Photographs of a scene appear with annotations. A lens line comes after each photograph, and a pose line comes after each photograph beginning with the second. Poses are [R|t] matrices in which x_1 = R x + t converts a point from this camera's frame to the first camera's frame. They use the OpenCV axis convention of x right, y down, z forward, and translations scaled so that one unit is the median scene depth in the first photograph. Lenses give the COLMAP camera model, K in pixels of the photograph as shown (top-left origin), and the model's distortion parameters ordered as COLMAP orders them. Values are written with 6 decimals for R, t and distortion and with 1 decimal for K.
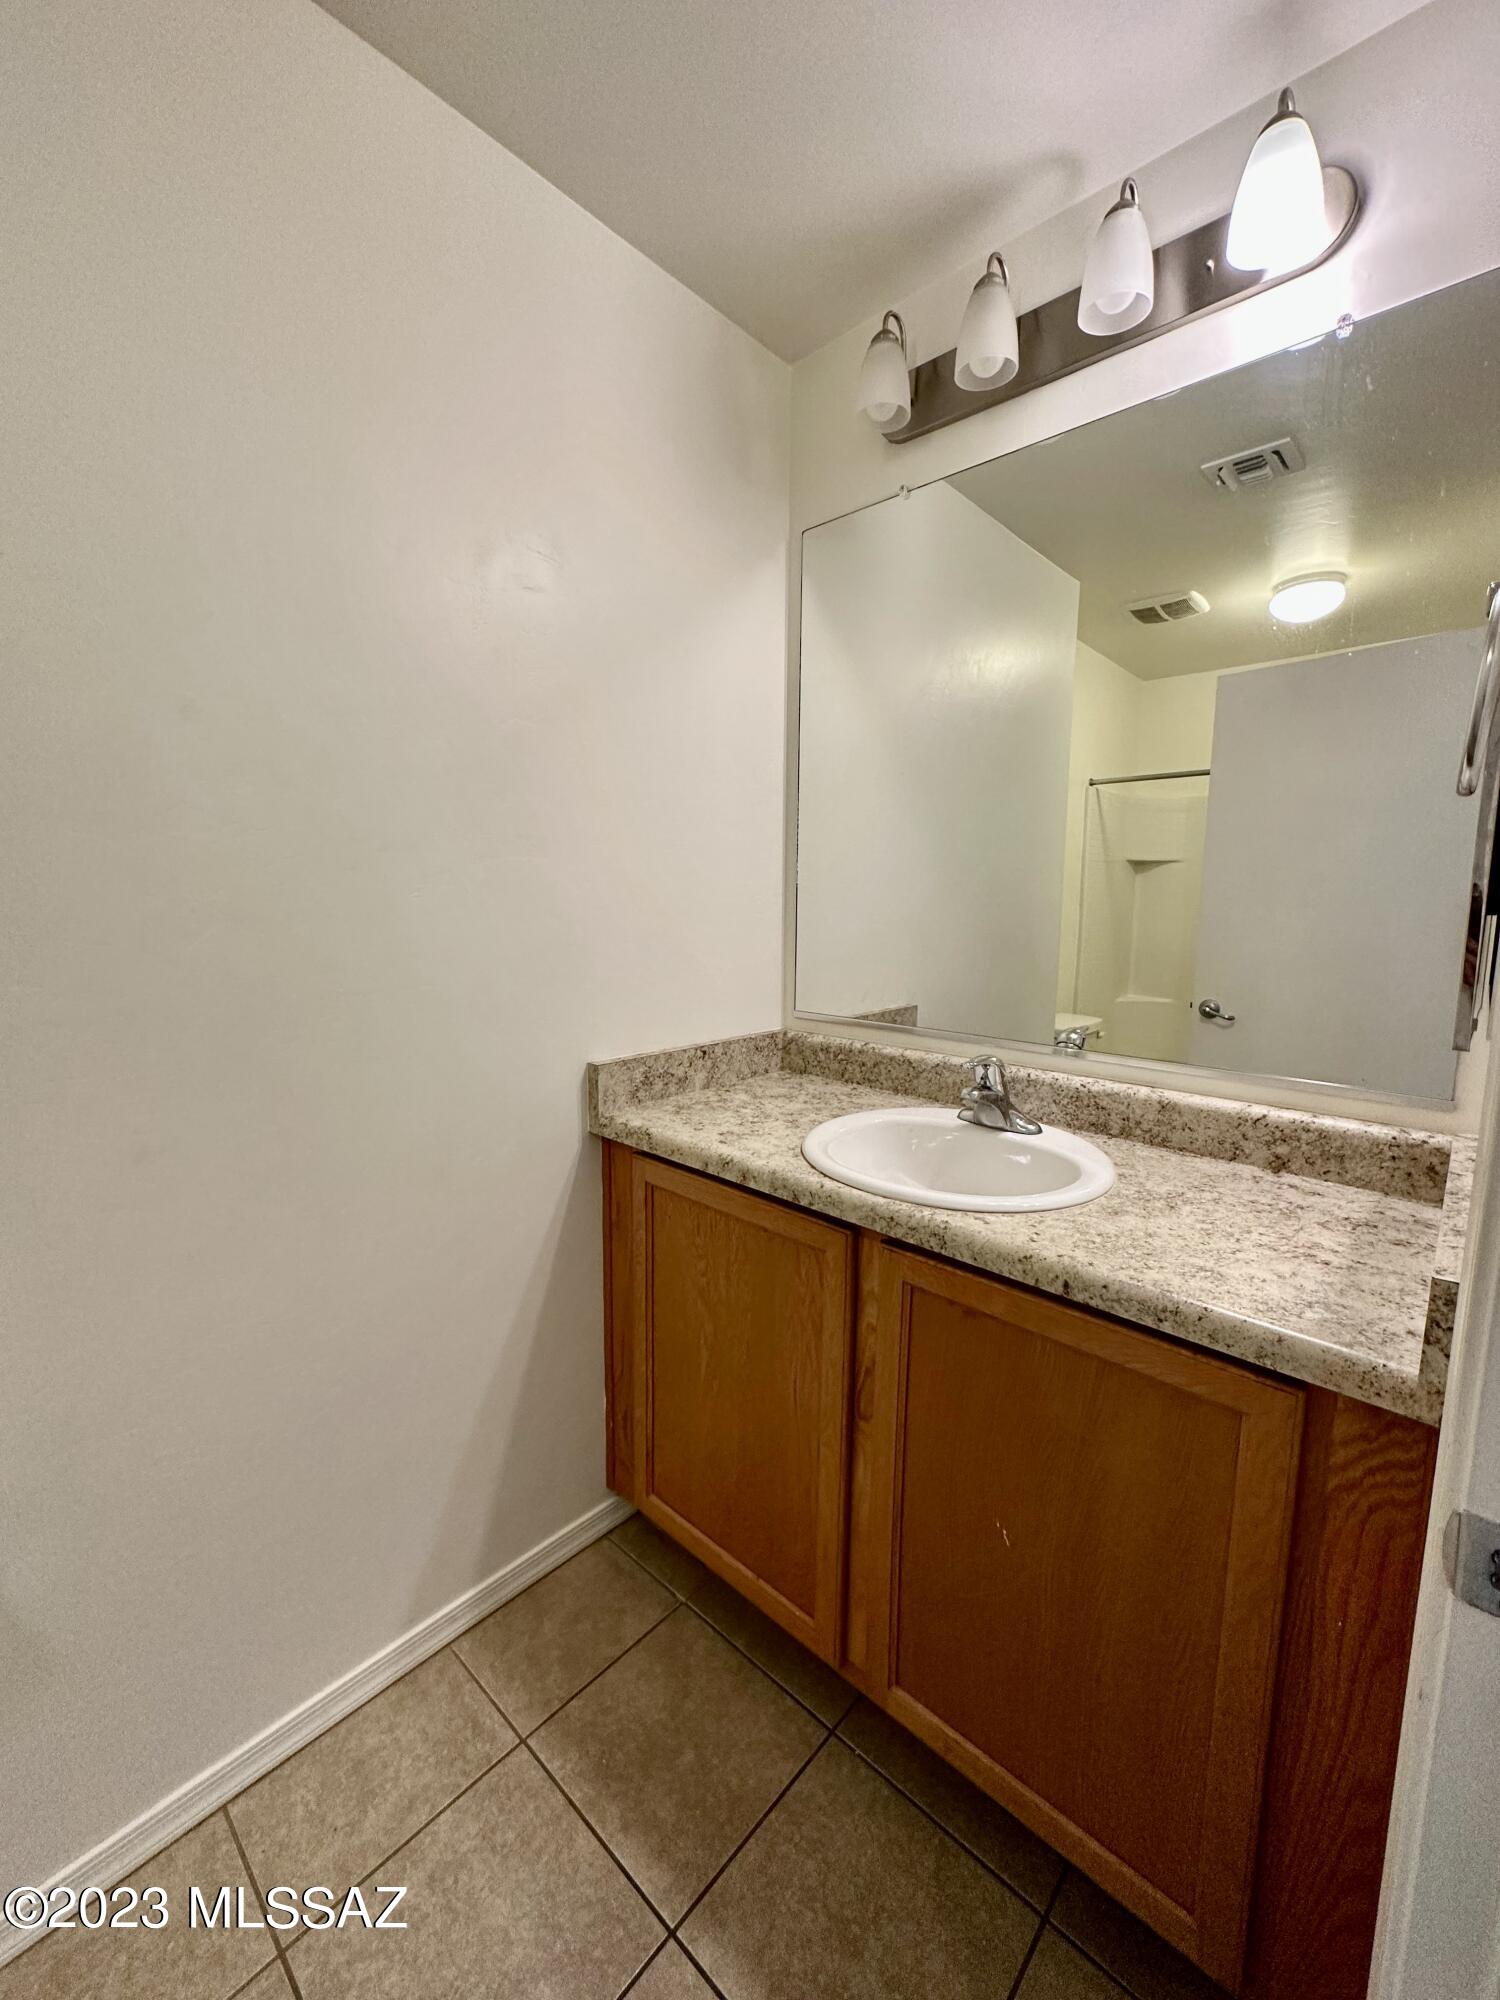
lens RADIAL K [[800.4, 0, 750.0], [0, 800.4, 1000.0], [0, 0, 1]] dist [-0.000096, -0.000205]
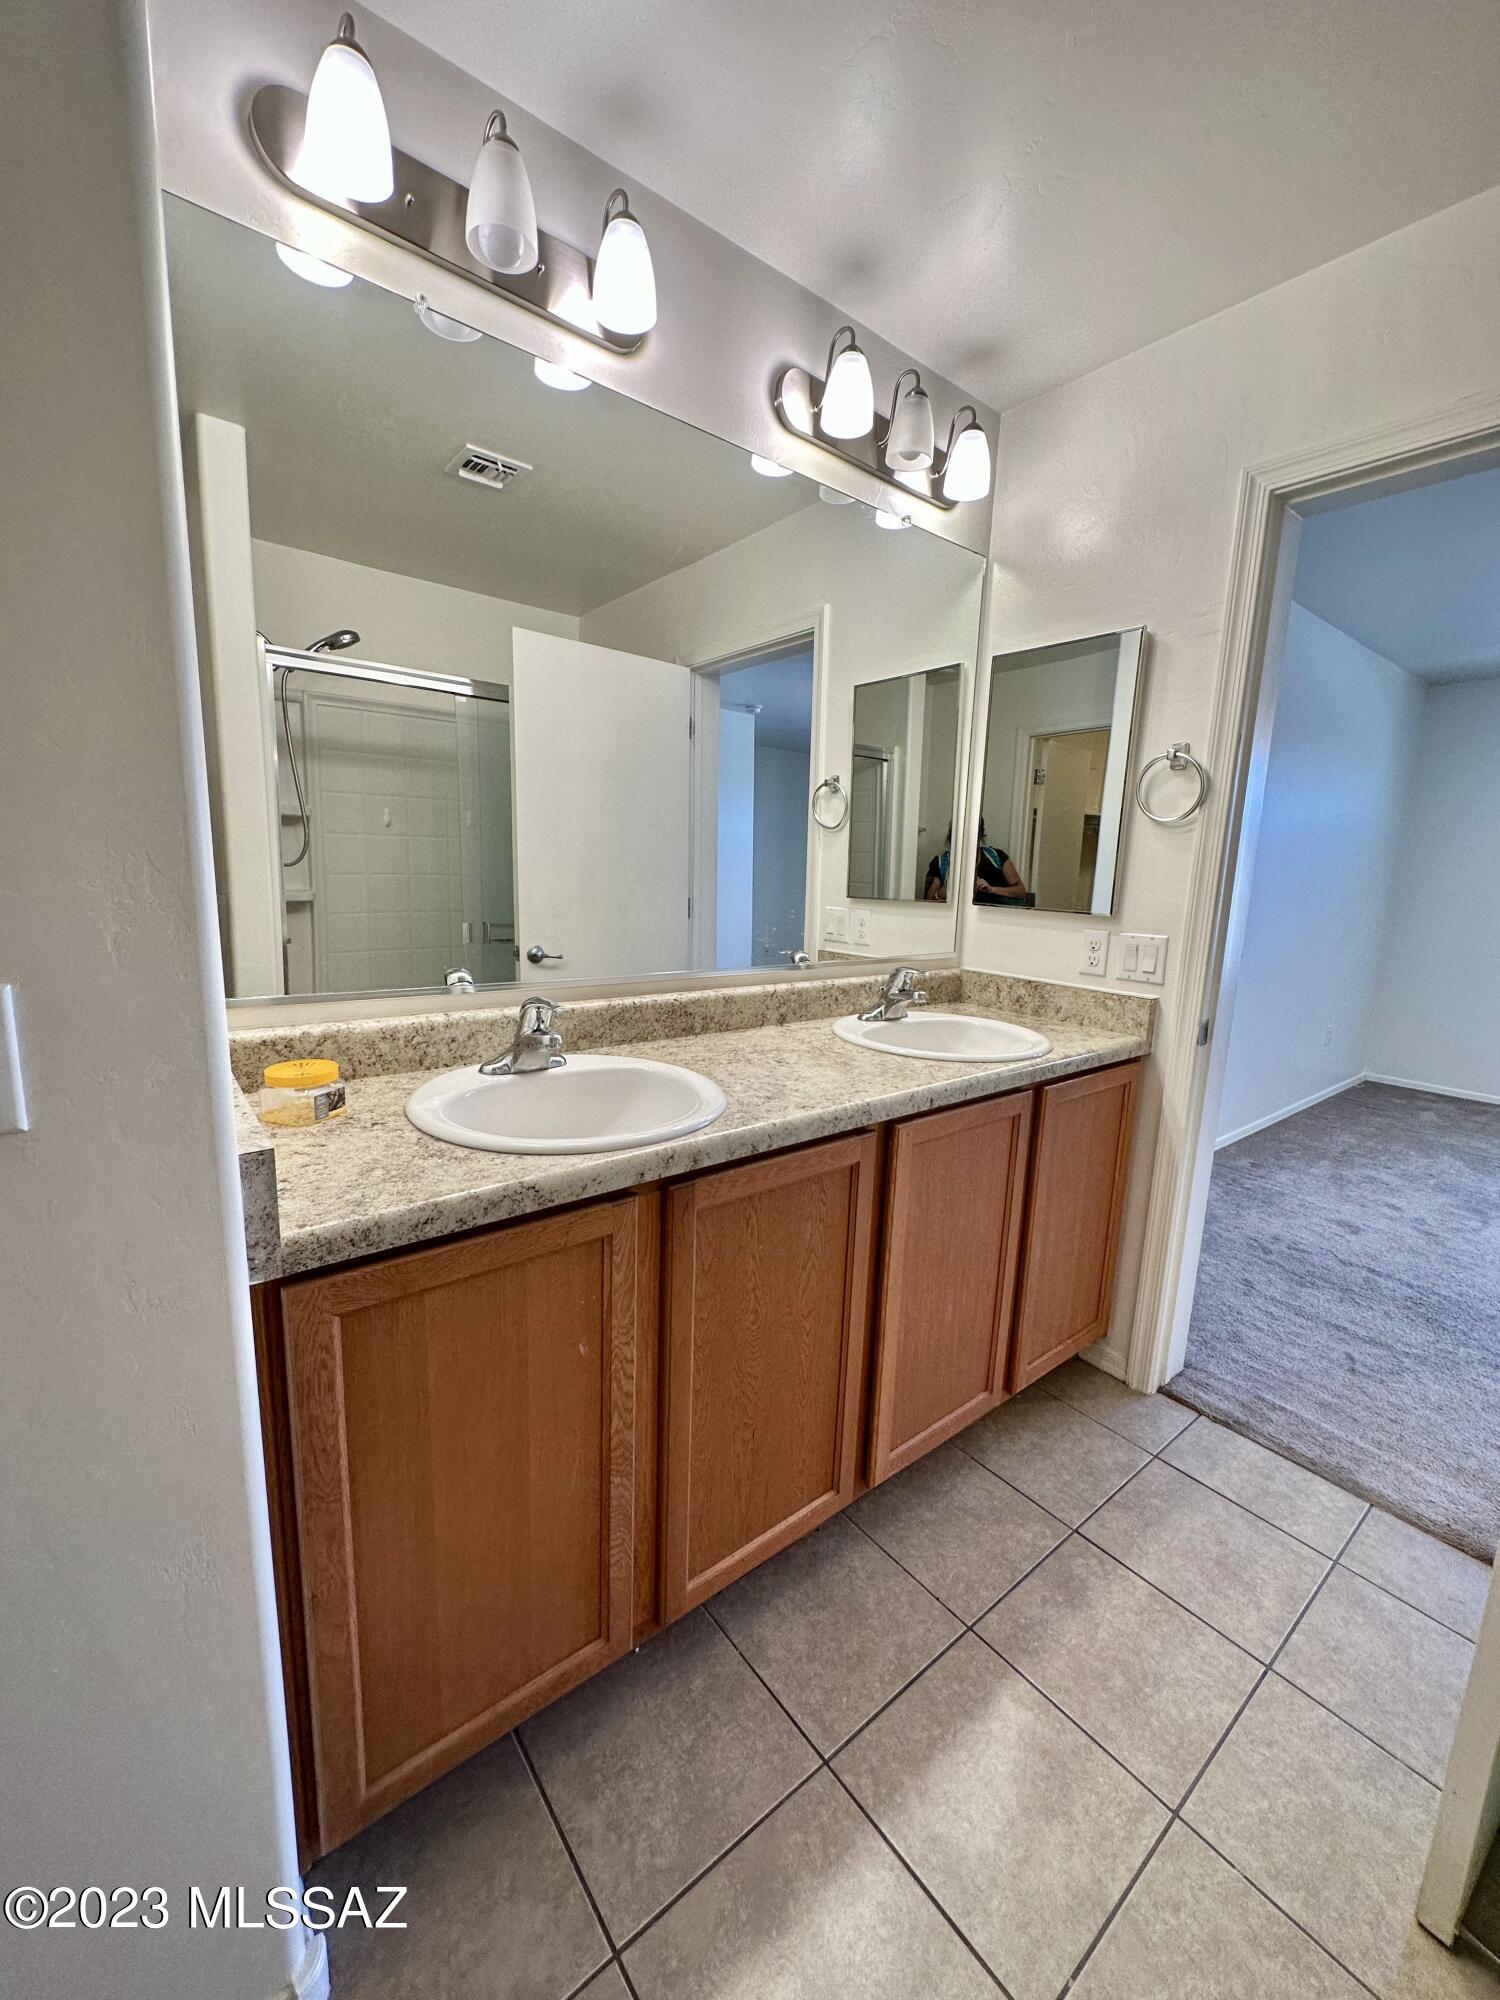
lens RADIAL K [[800.4, 0, 750.0], [0, 800.4, 1000.0], [0, 0, 1]] dist [-0.000096, -0.000205]
pose [[0.147795, -0.174944, 0.973422, -0.764842], [0.097056, 0.982046, 0.161758, -0.078325], [-0.984244, 0.070570, 0.162121, 0.744411]]
